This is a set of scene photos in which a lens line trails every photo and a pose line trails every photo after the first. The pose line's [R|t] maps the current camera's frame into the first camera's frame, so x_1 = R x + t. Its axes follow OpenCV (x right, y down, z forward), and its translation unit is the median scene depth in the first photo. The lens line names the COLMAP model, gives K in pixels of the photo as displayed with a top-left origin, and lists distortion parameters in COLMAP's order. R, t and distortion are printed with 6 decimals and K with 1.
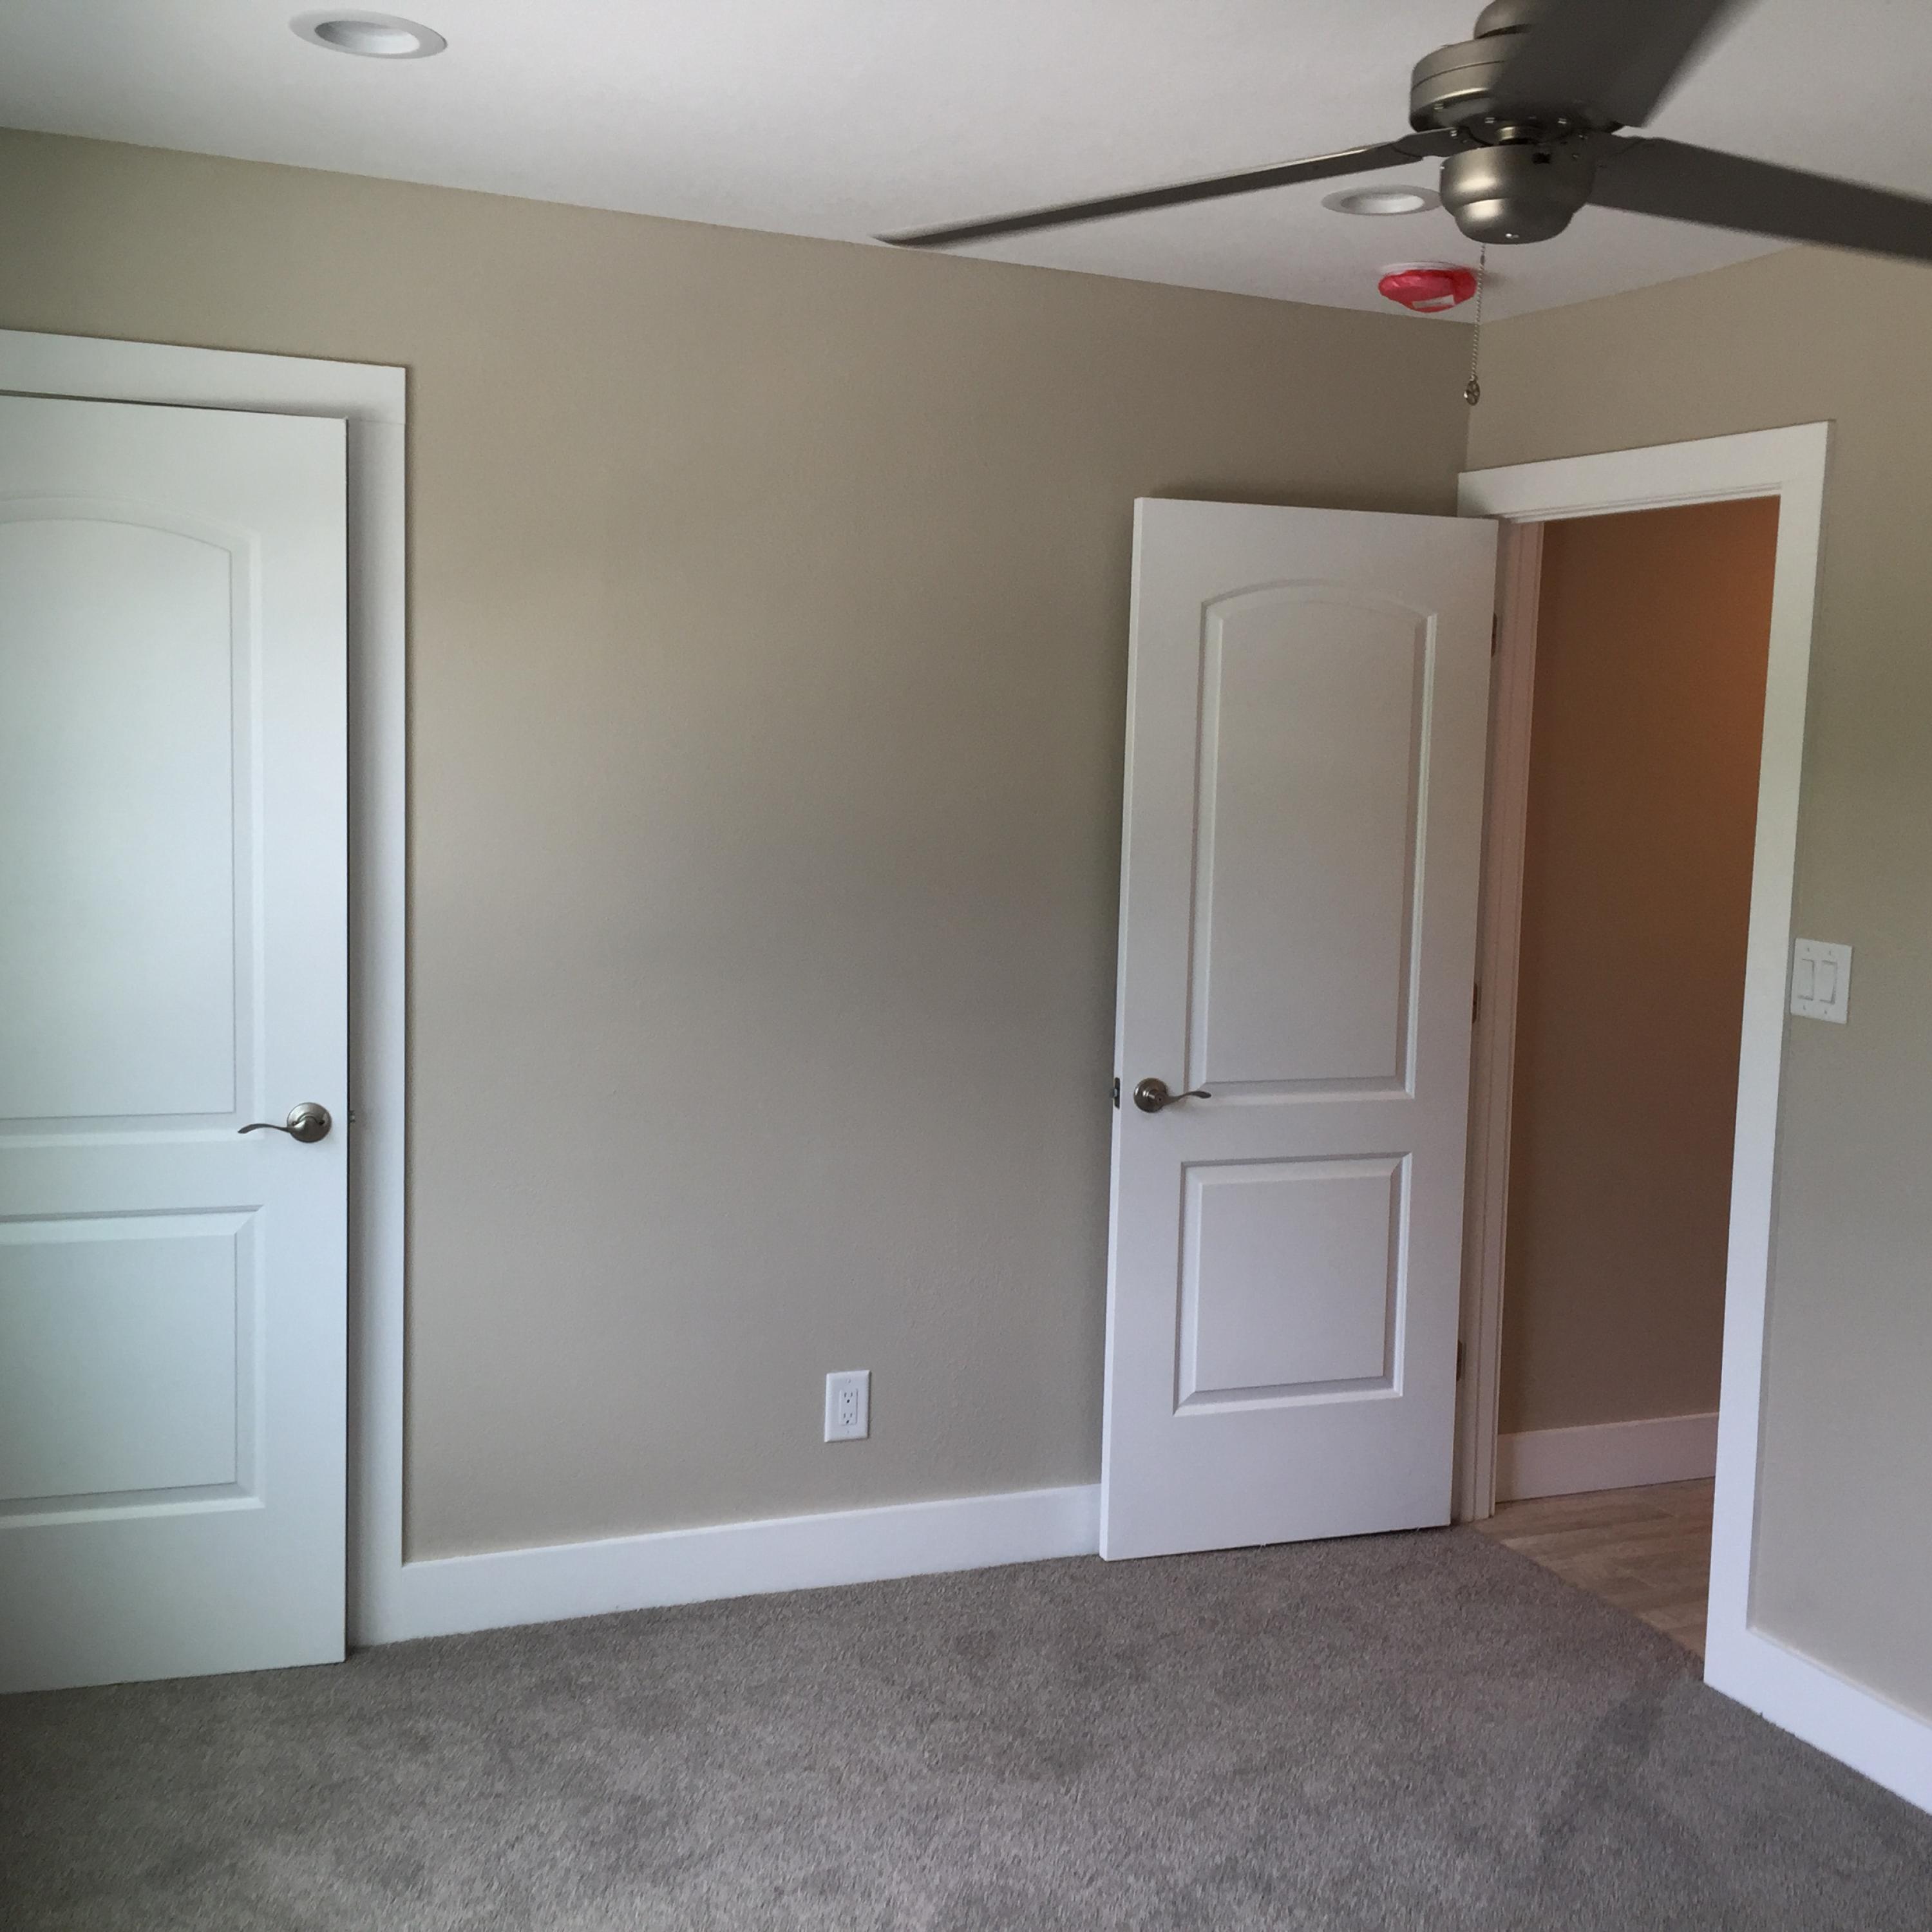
lens RADIAL K [[2218.5, 0, 976.2], [0, 2218.5, 959.4], [0, 0, 1]] dist [0.046624, 0.000000]
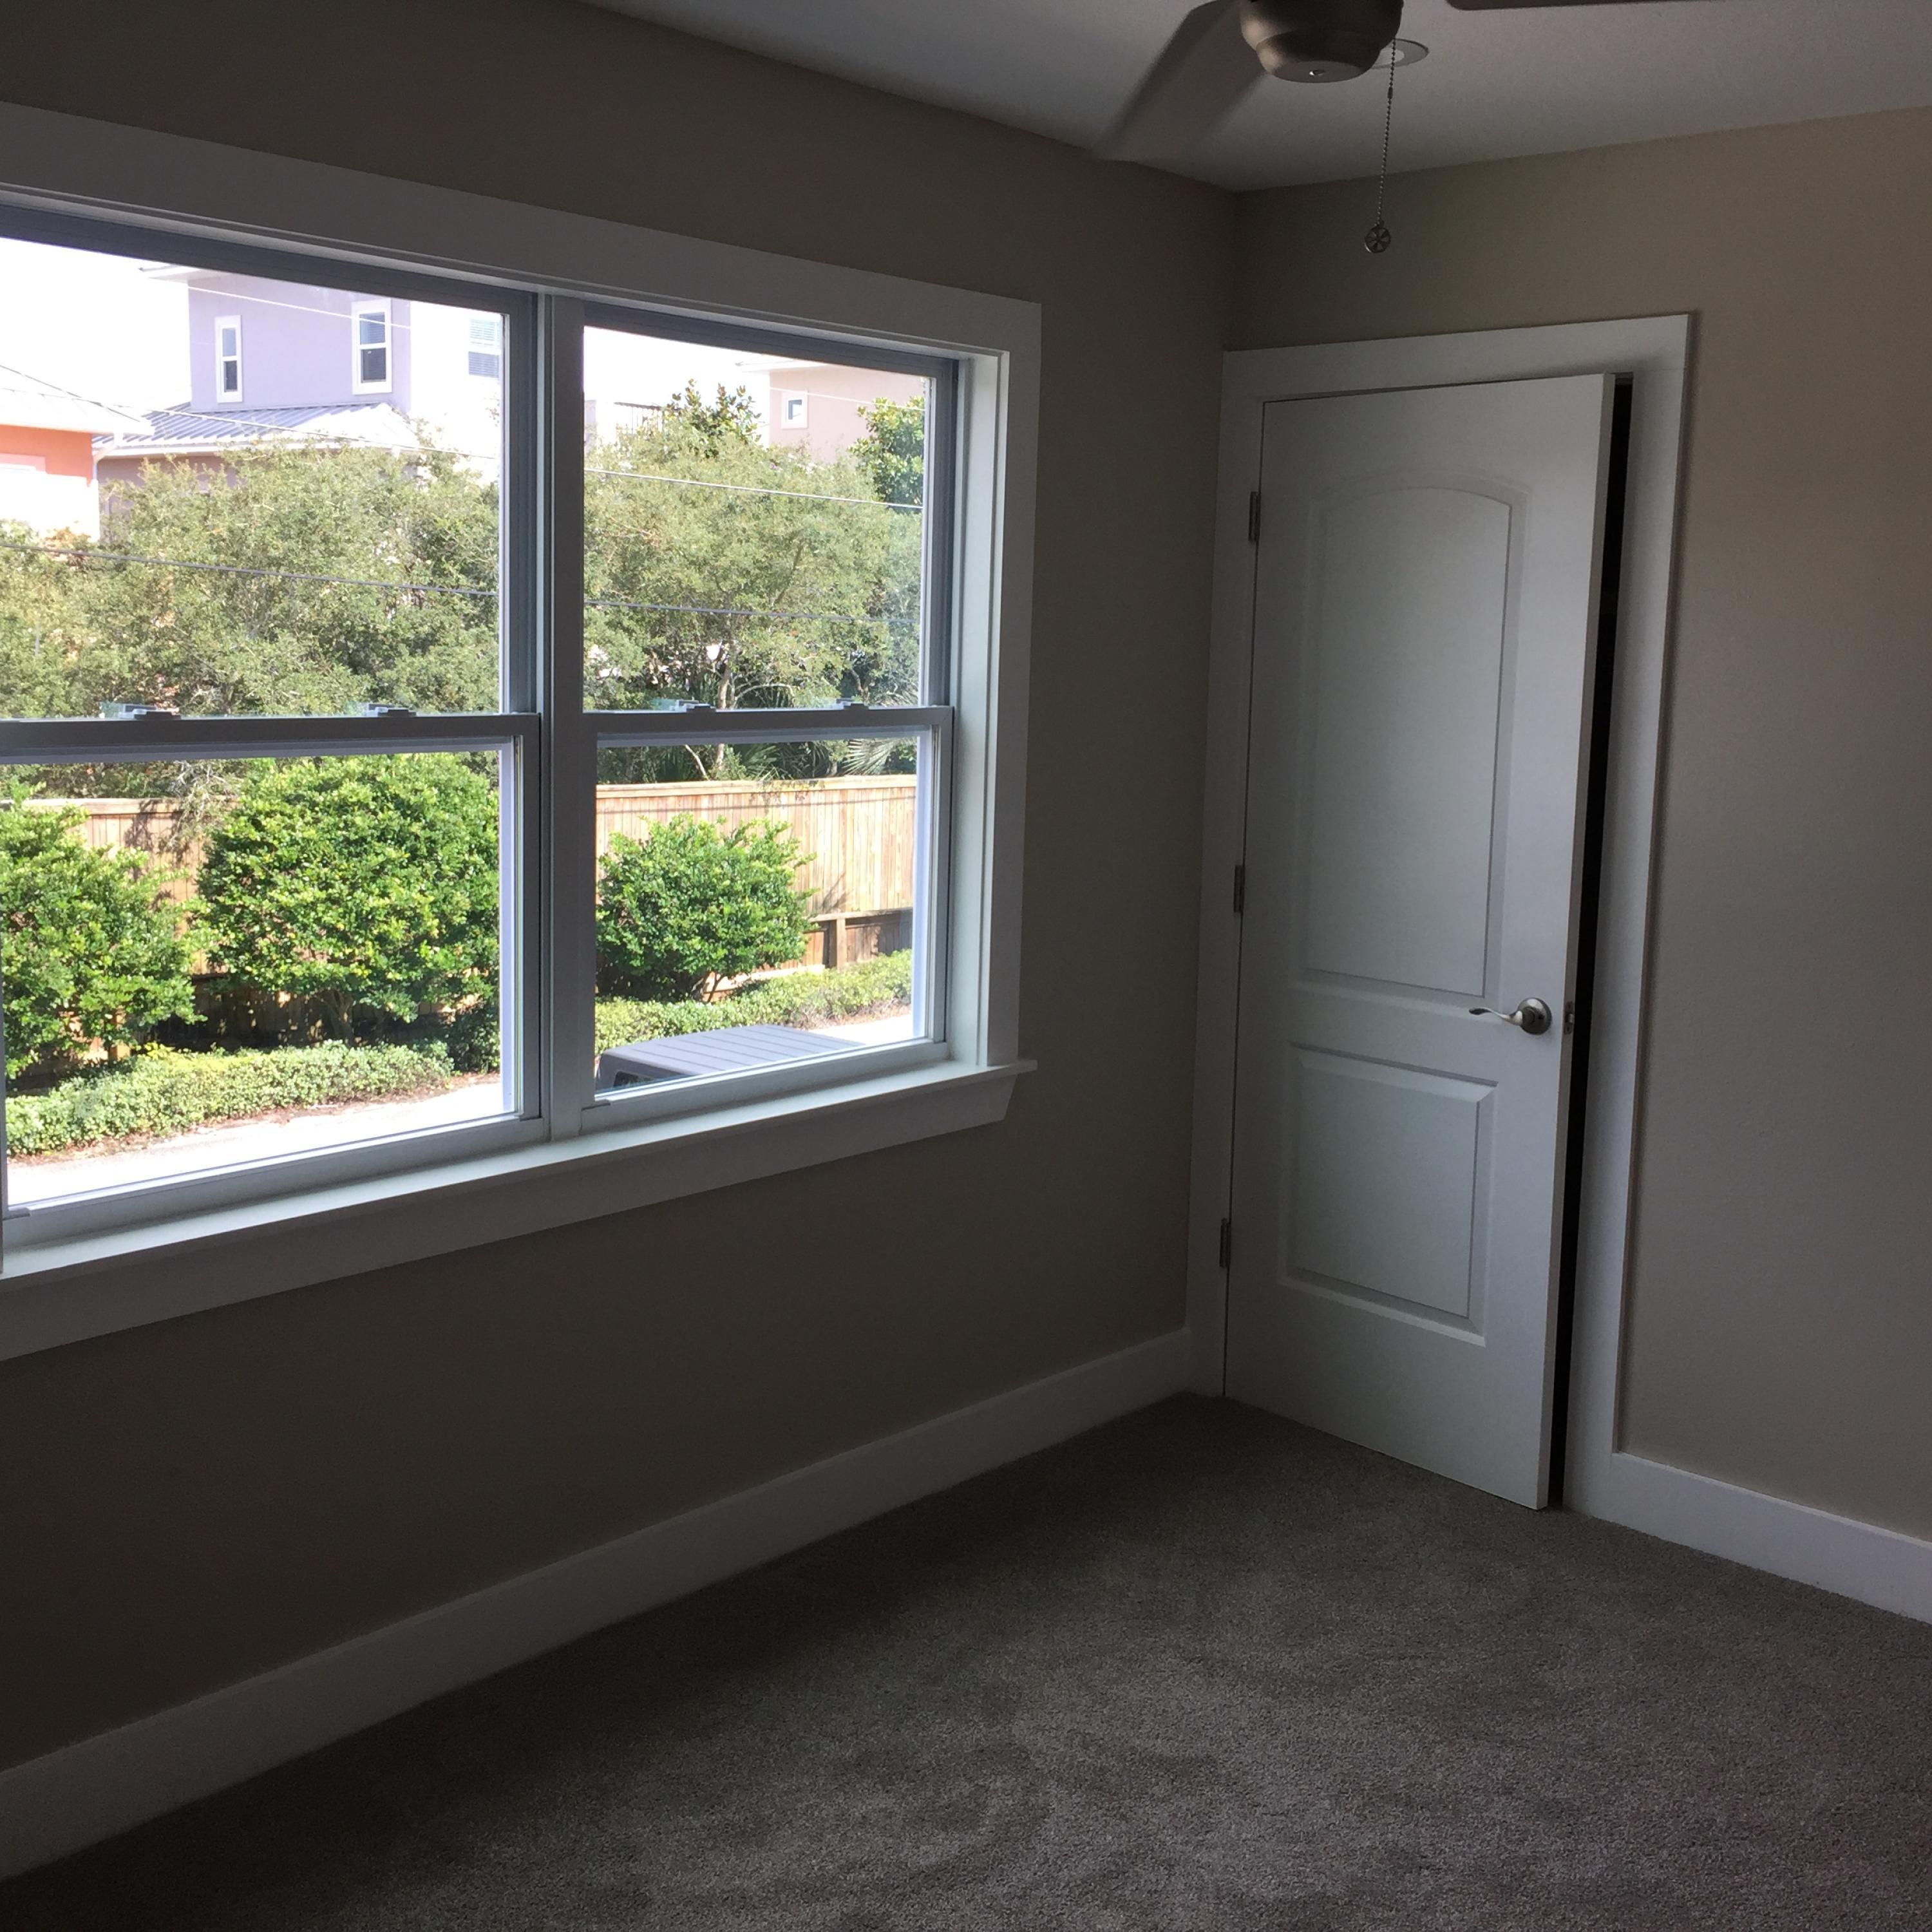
lens RADIAL K [[2218.5, 0, 969.9], [0, 2218.5, 957.2], [0, 0, 1]] dist [0.046624, 0.000000]
pose [[0.415734, 0.111925, -0.902573, 0.586723], [-0.111236, 0.991206, 0.071679, -0.003855], [0.902658, 0.070600, 0.424528, 0.274007]]
